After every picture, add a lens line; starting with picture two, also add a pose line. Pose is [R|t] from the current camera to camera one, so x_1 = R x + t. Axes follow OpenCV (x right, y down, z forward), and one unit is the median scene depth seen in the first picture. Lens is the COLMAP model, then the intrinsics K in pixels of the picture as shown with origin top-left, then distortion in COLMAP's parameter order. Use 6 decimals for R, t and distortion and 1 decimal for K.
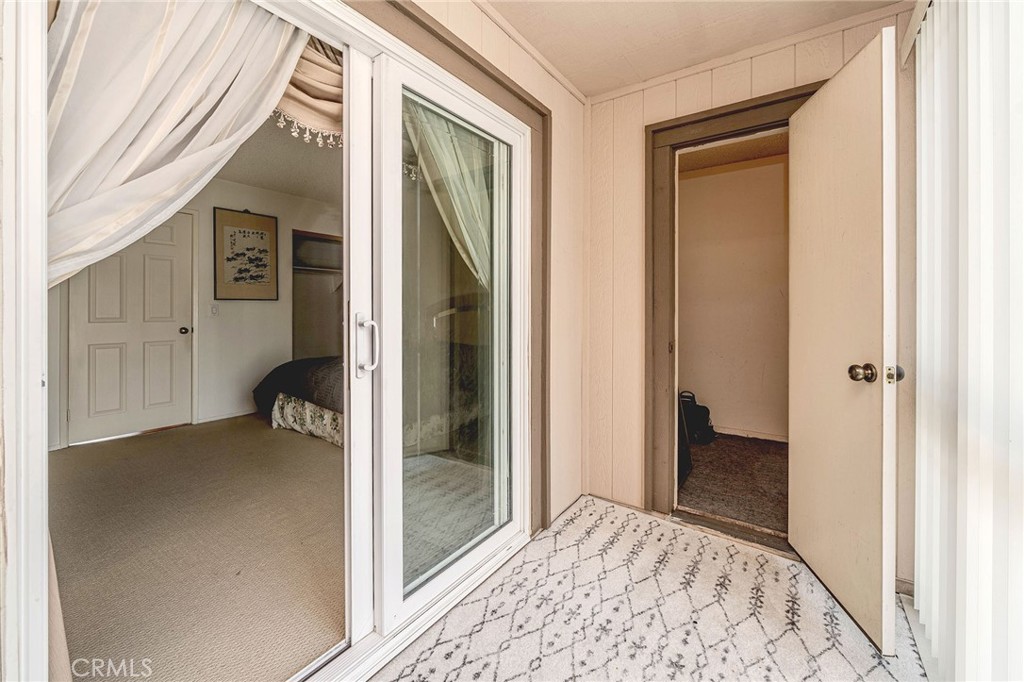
lens RADIAL K [[360.2, 0, 511.7], [0, 360.2, 315.3], [0, 0, 1]] dist [-0.005865, -0.000181]
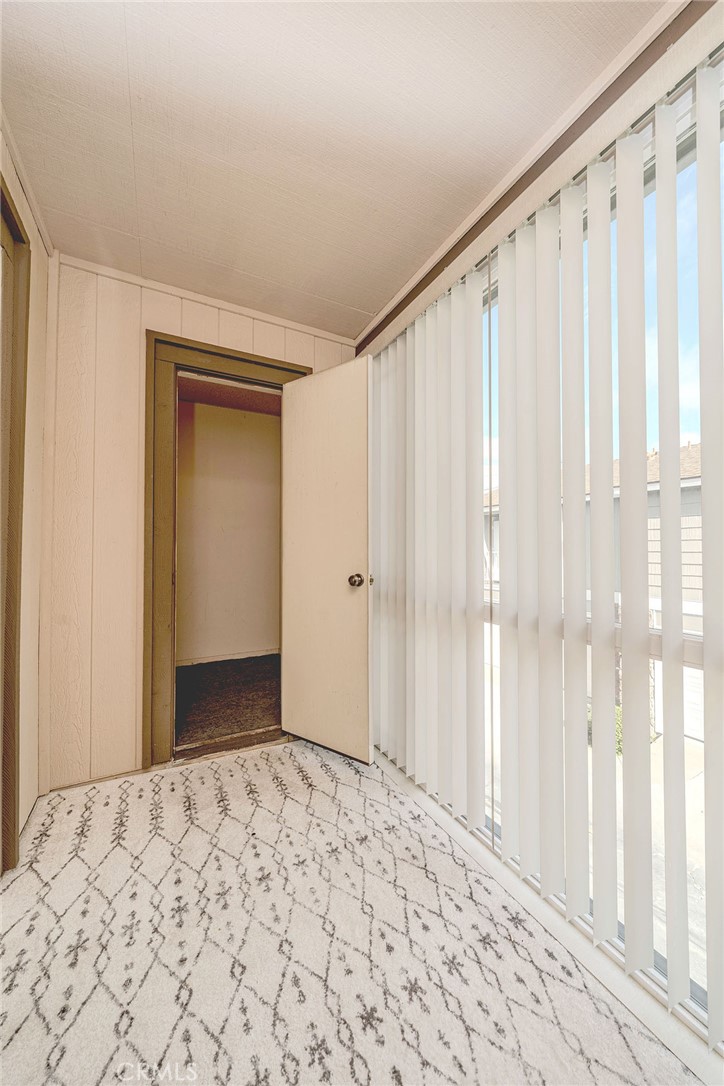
lens RADIAL K [[372.3, 0, 362.0], [0, 372.3, 543.0], [0, 0, 1]] dist [-0.005588, -0.000197]
pose [[0.500969, 0.015951, 0.865318, -0.194918], [0.000845, 0.999821, -0.018919, 0.021714], [-0.865465, 0.010210, 0.500866, 0.124727]]
